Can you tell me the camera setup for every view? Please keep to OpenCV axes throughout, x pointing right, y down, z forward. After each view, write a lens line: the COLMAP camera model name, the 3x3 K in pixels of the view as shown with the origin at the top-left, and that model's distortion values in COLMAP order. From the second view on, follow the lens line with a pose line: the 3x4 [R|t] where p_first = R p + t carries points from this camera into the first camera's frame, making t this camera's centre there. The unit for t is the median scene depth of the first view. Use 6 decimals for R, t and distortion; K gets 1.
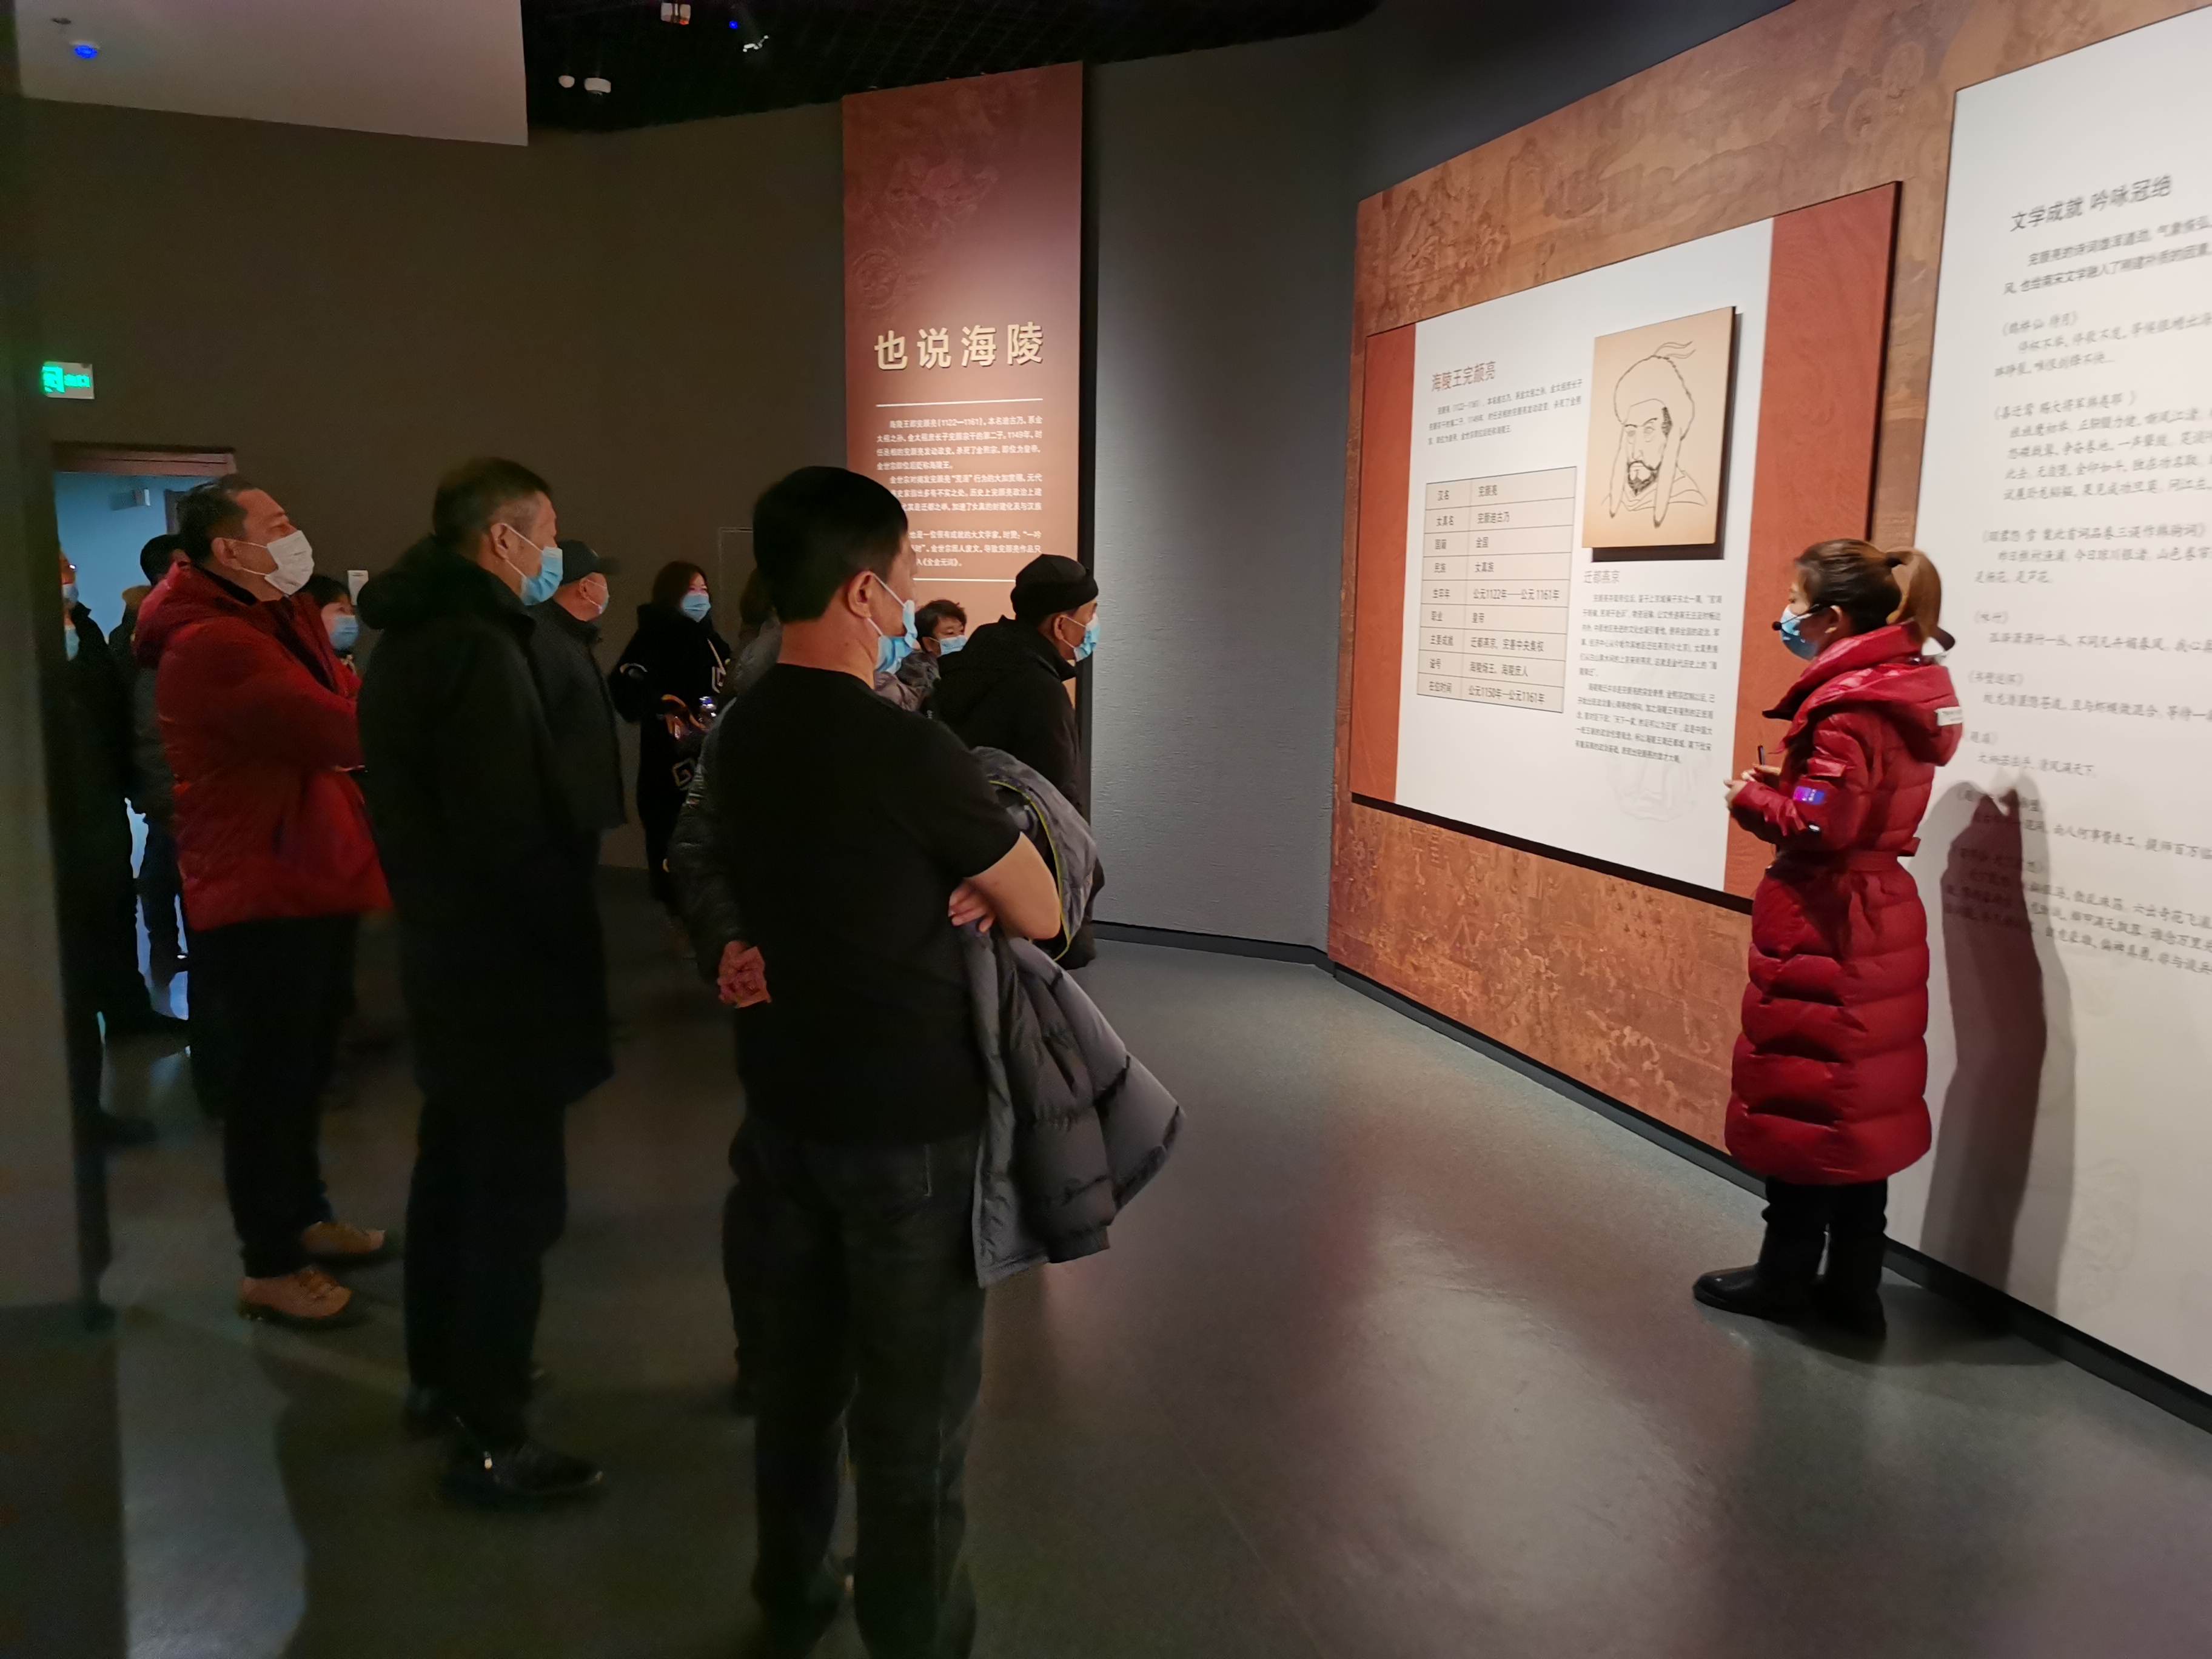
lens RADIAL K [[1738.6, 0, 1106.0], [0, 1738.6, 829.5], [0, 0, 1]] dist [0.067191, -0.060030]
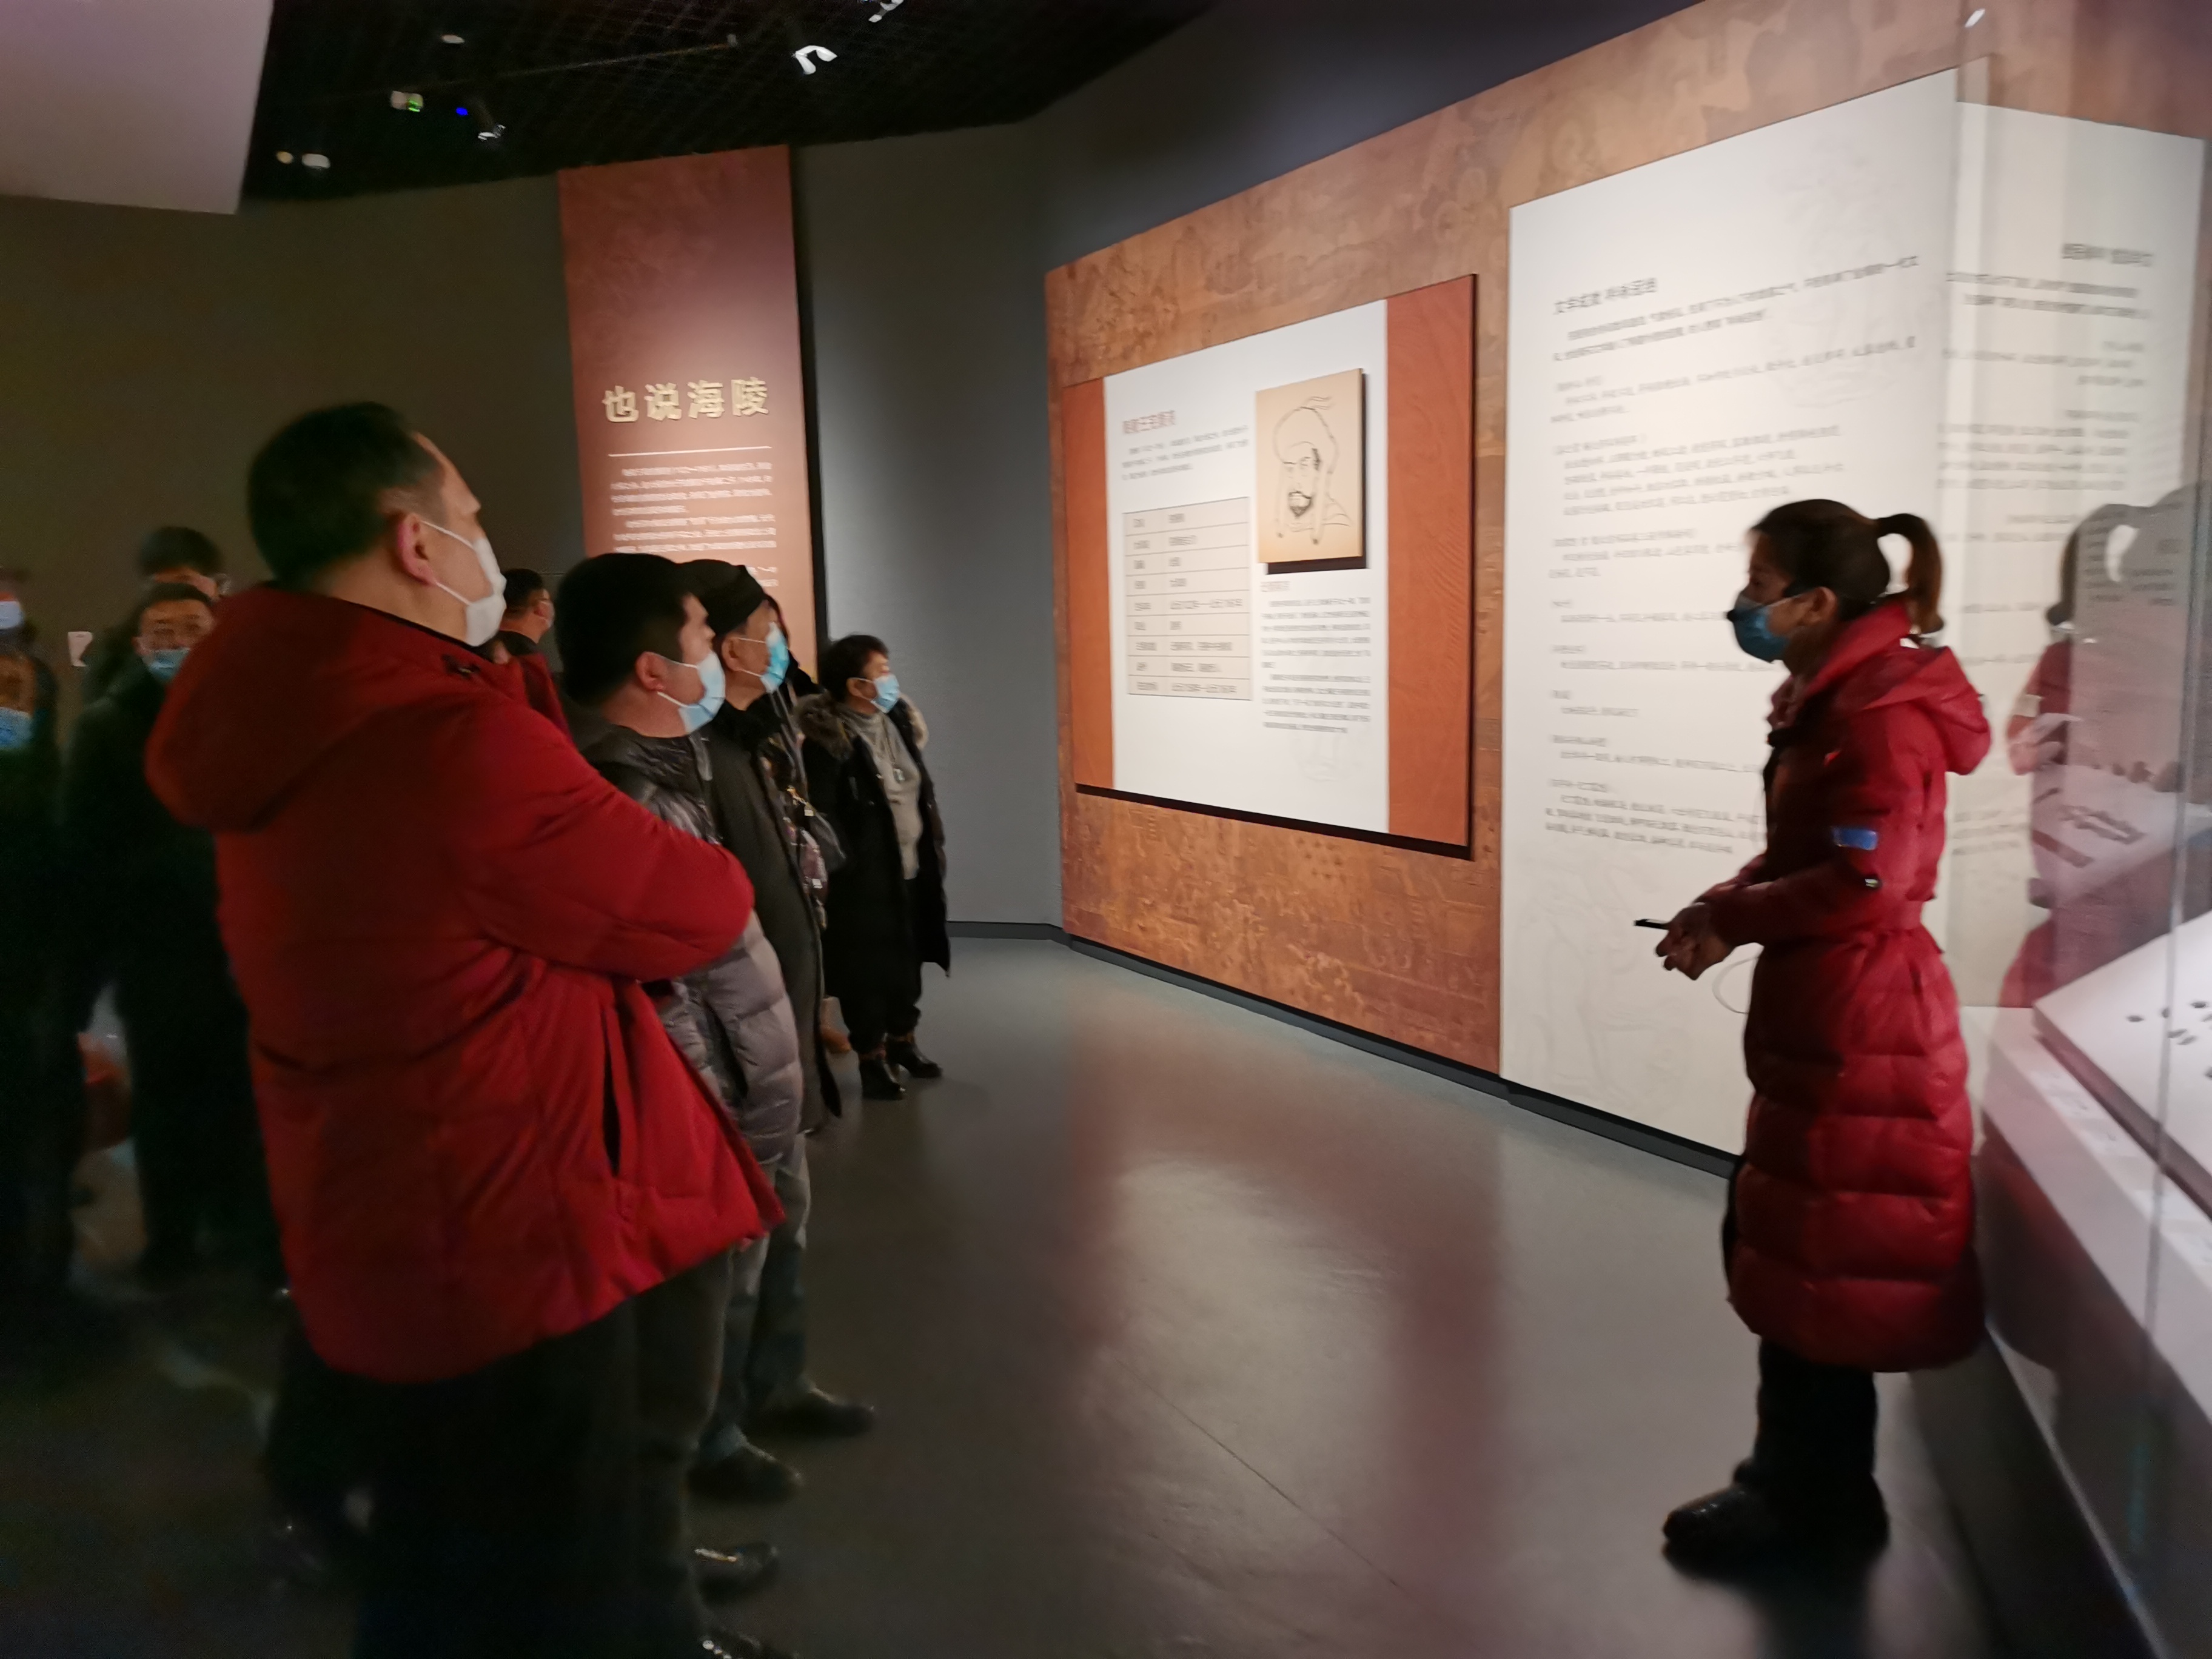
lens RADIAL K [[1738.6, 0, 1106.0], [0, 1738.6, 829.5], [0, 0, 1]] dist [0.067191, -0.060030]
pose [[0.981903, -0.066015, 0.177506, -0.055045], [0.068805, 0.997584, -0.009599, 0.026294], [-0.176443, 0.021639, 0.984073, -0.159394]]
